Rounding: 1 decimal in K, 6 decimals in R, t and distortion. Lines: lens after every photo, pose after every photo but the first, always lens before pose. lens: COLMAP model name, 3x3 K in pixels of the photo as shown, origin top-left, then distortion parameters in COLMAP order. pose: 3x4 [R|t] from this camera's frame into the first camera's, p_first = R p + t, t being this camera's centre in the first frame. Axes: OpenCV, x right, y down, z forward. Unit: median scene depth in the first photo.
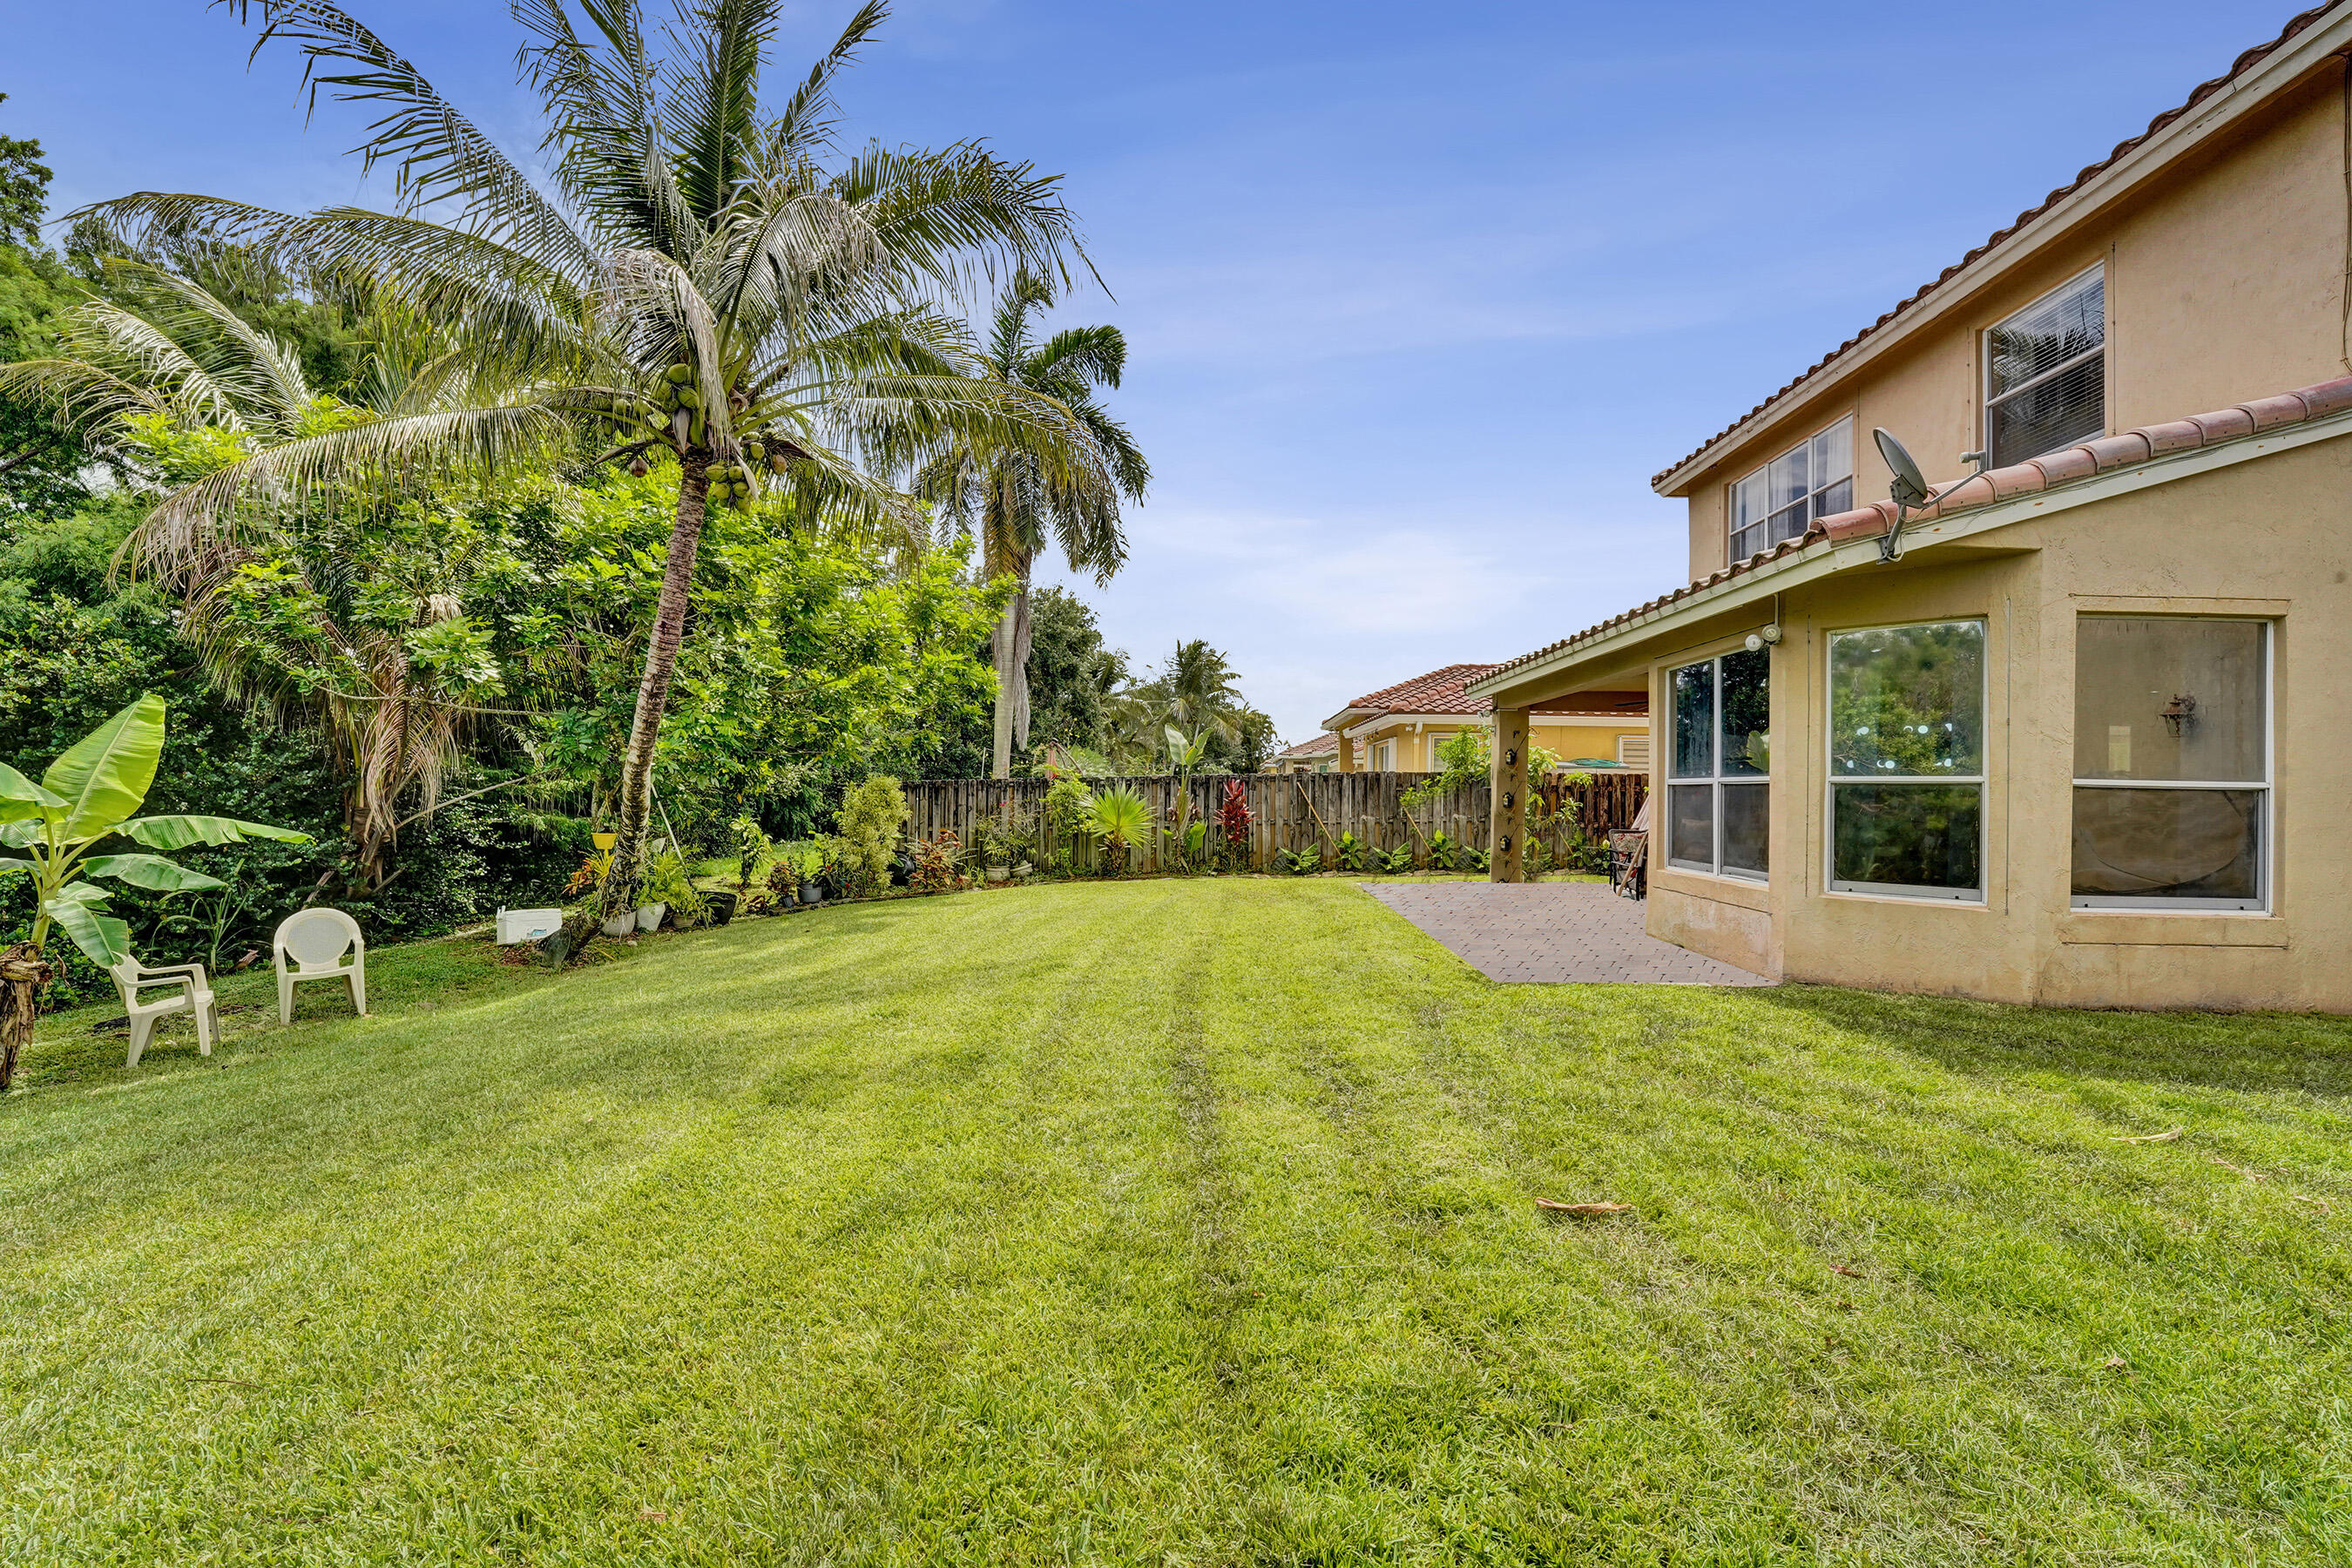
lens RADIAL K [[963.5, 0, 1171.5], [0, 963.5, 776.8], [0, 0, 1]] dist [-0.027169, 0.001666]
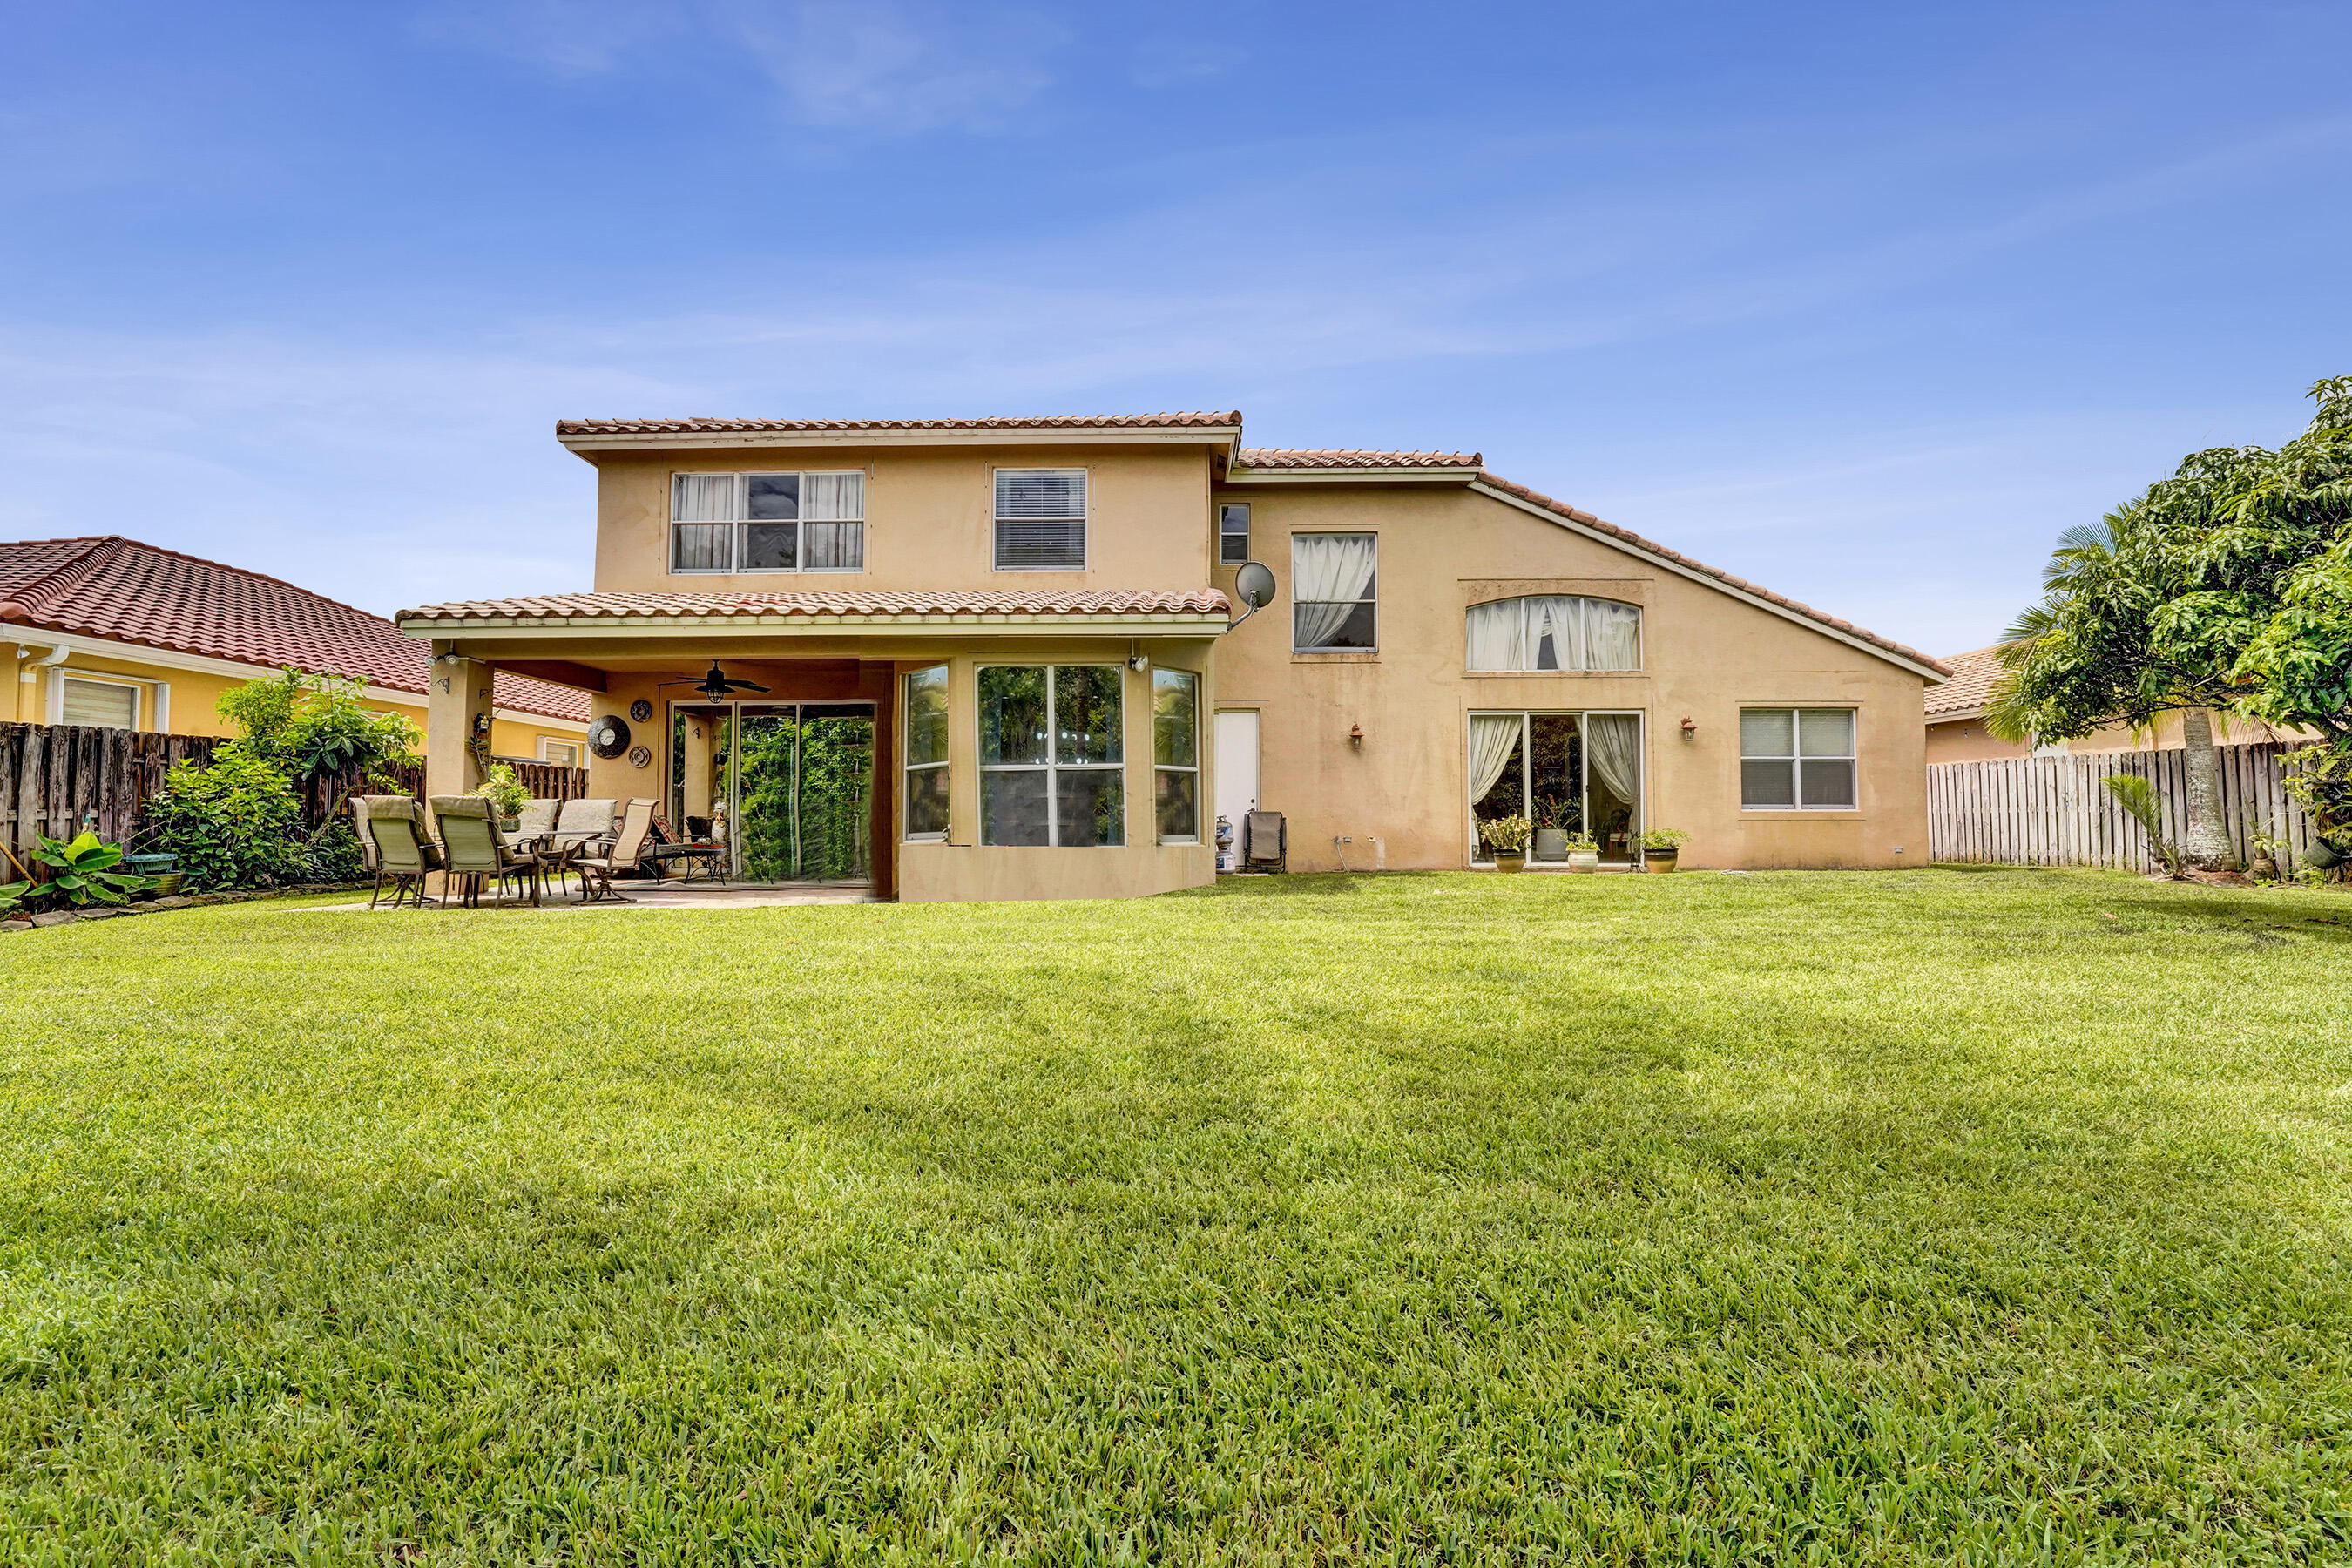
lens RADIAL K [[963.5, 0, 1182.8], [0, 963.5, 781.3], [0, 0, 1]] dist [-0.027169, 0.001666]
pose [[-0.050546, 0.030058, 0.998269, -0.736904], [-0.011047, 0.999469, -0.030654, 0.073675], [-0.998661, -0.012578, -0.050187, 0.840925]]
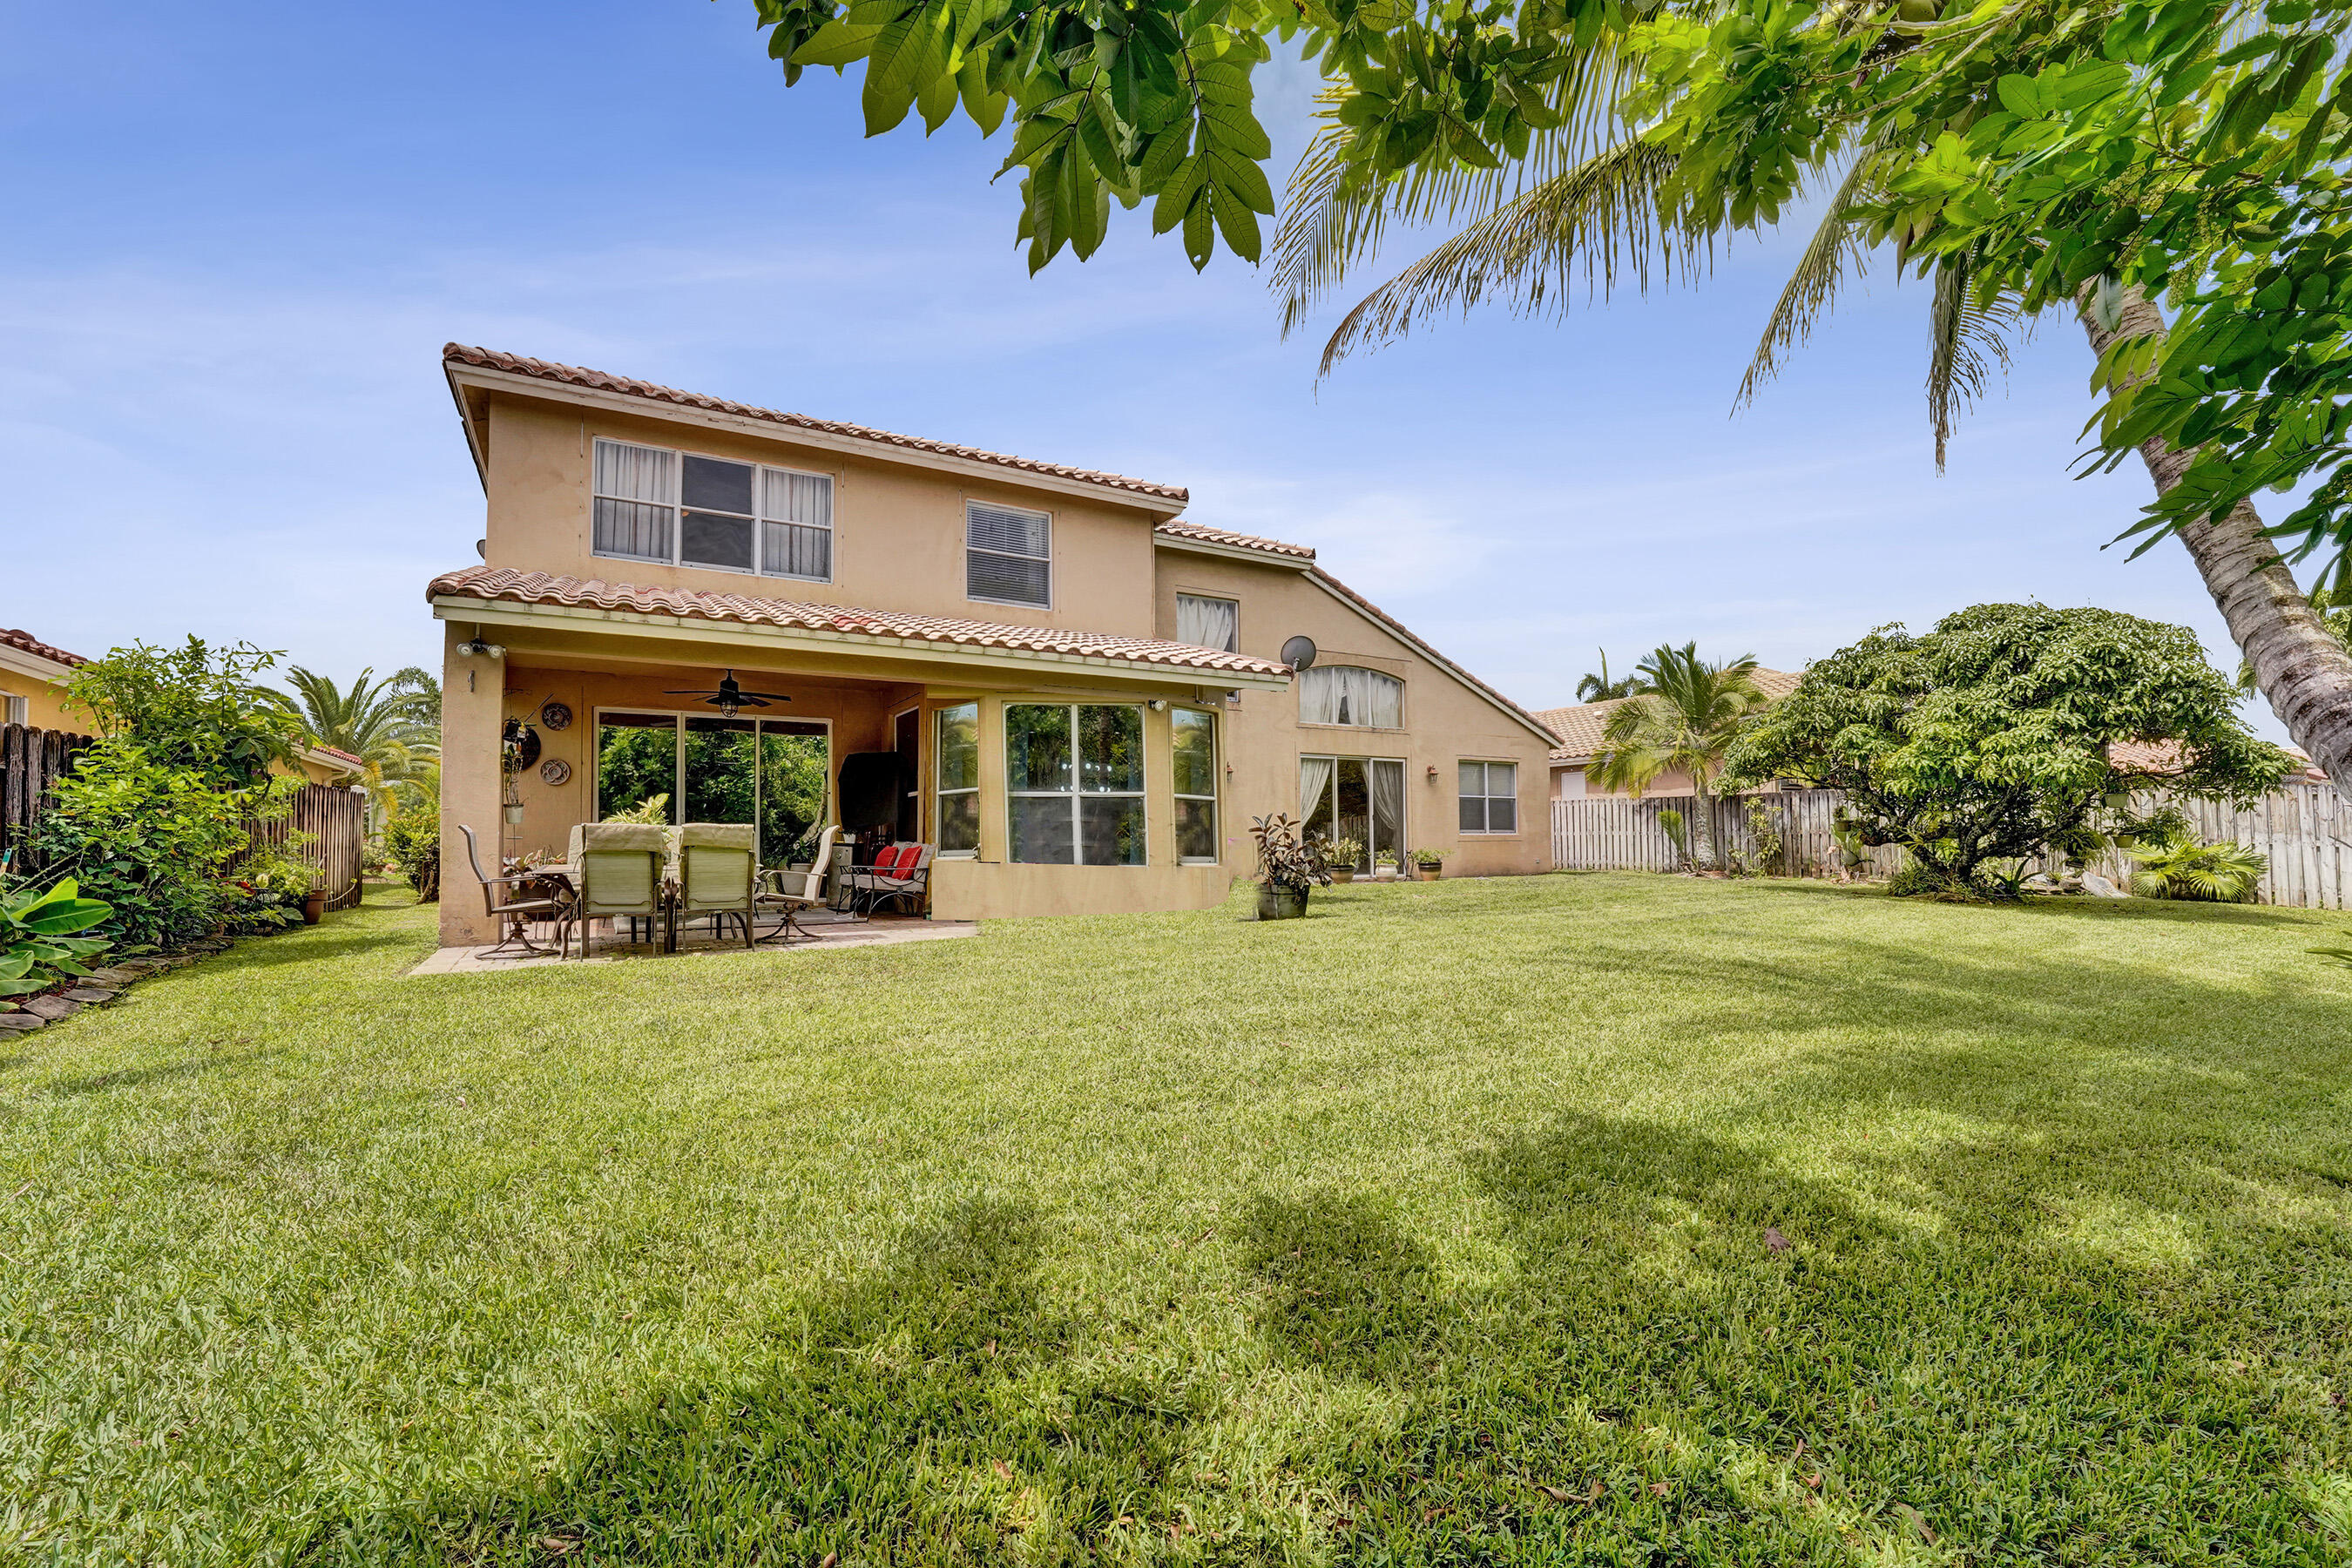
lens RADIAL K [[963.5, 0, 1183.4], [0, 963.5, 845.3], [0, 0, 1]] dist [-0.027169, 0.001666]
pose [[-0.549186, -0.010626, 0.835633, -0.710952], [-0.010175, 0.999930, 0.006028, 0.083537], [-0.835638, -0.005192, -0.549255, 1.698089]]
